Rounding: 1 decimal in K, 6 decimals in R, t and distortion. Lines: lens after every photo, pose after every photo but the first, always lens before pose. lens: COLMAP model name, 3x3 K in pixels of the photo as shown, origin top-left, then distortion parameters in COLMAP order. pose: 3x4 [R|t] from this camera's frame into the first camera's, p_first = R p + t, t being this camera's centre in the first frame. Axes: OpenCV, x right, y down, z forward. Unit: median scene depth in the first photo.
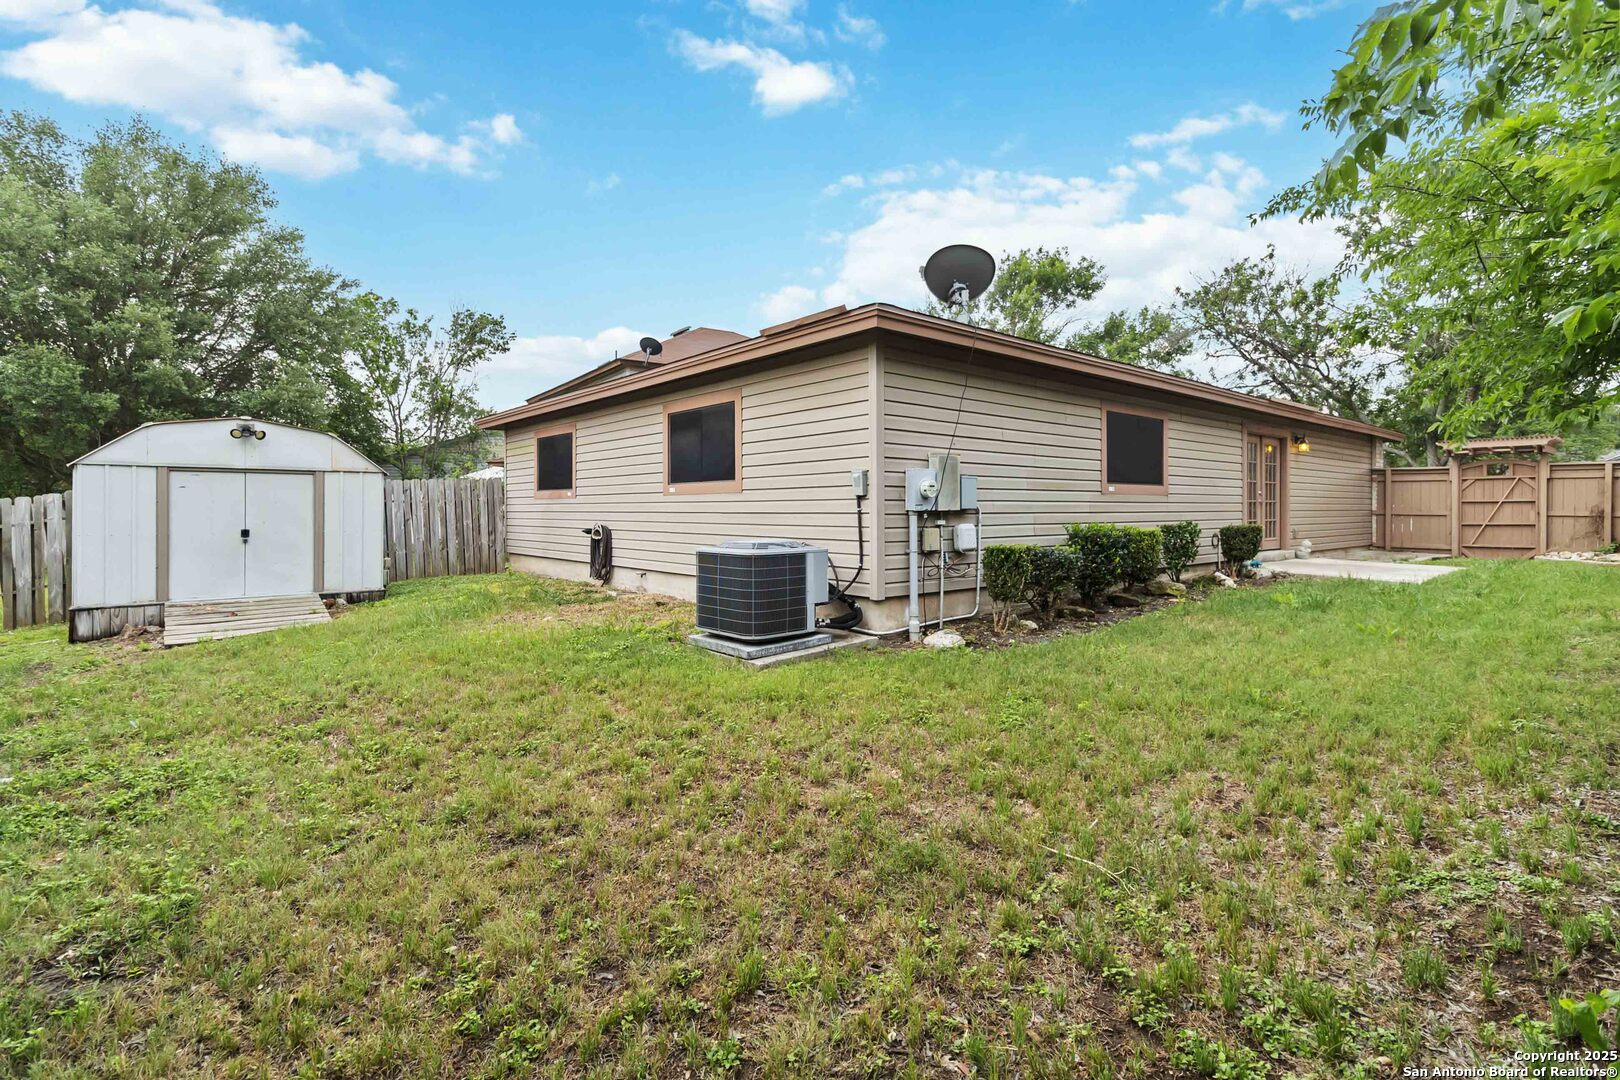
lens RADIAL K [[766.0, 0, 816.4], [0, 766.0, 511.2], [0, 0, 1]] dist [0.003291, 0.000625]
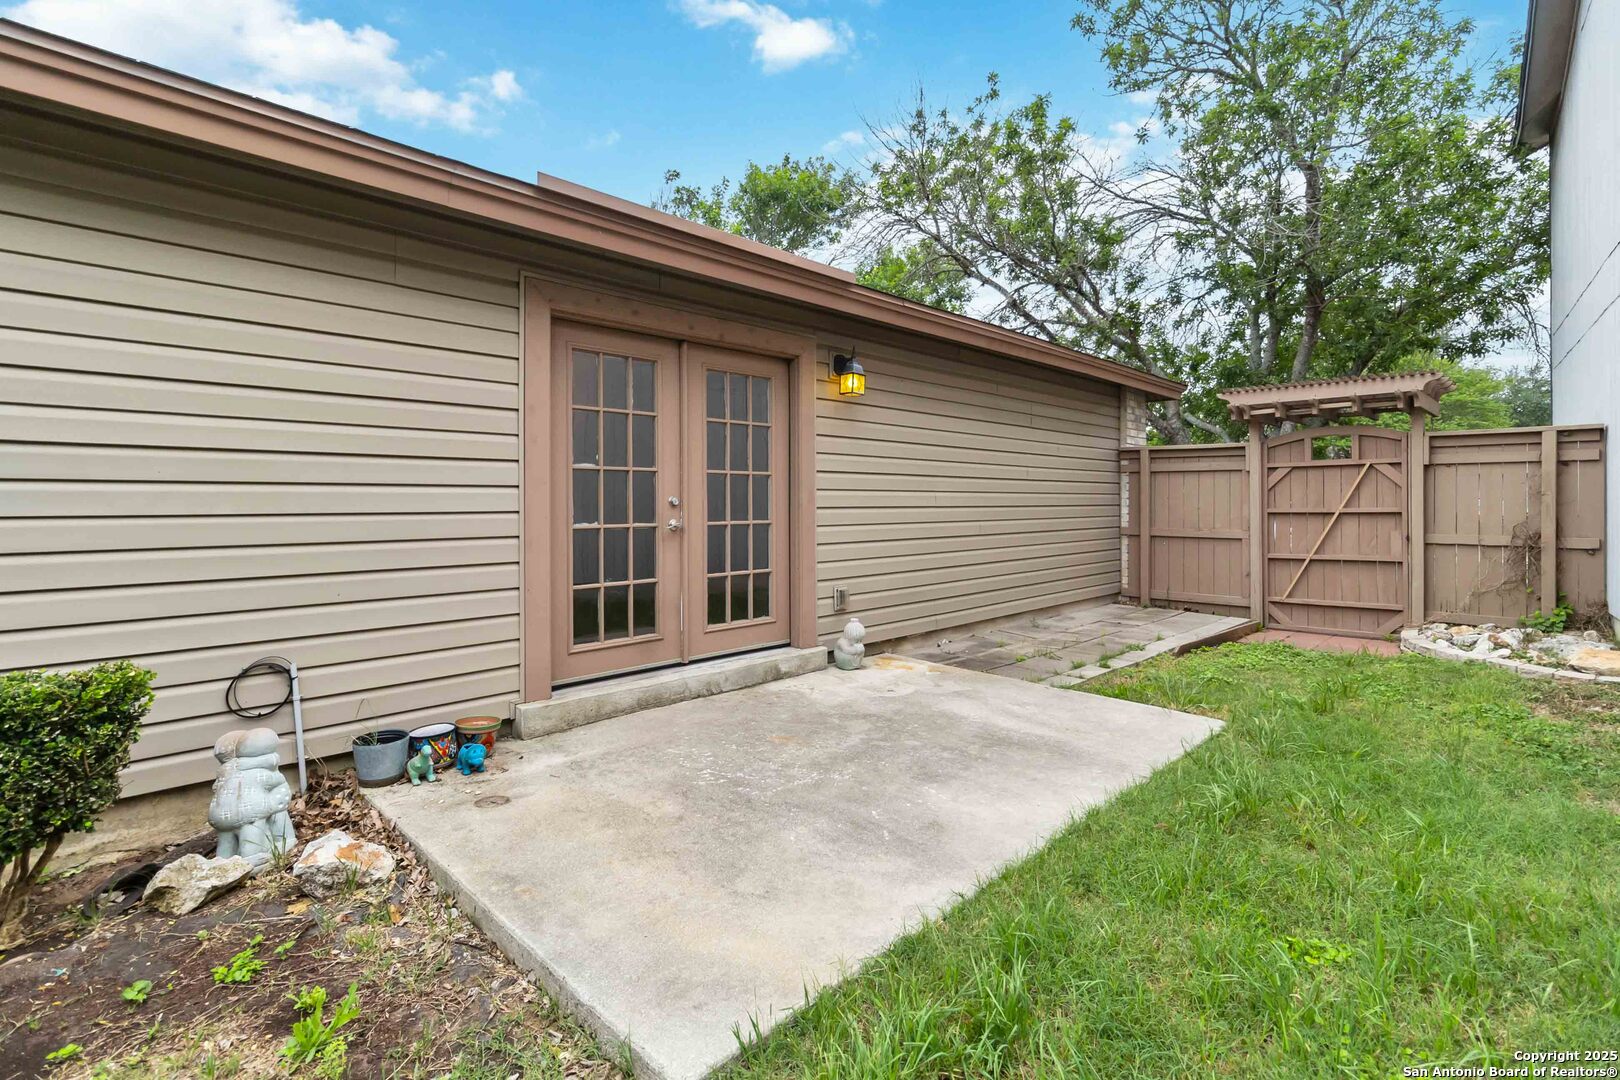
lens RADIAL K [[766.0, 0, 816.4], [0, 766.0, 511.2], [0, 0, 1]] dist [0.003291, 0.000625]
pose [[0.996433, -0.005178, 0.084232, 0.511928], [0.004824, 0.999979, 0.004415, -0.017060], [-0.084253, -0.003992, 0.996436, 0.533854]]
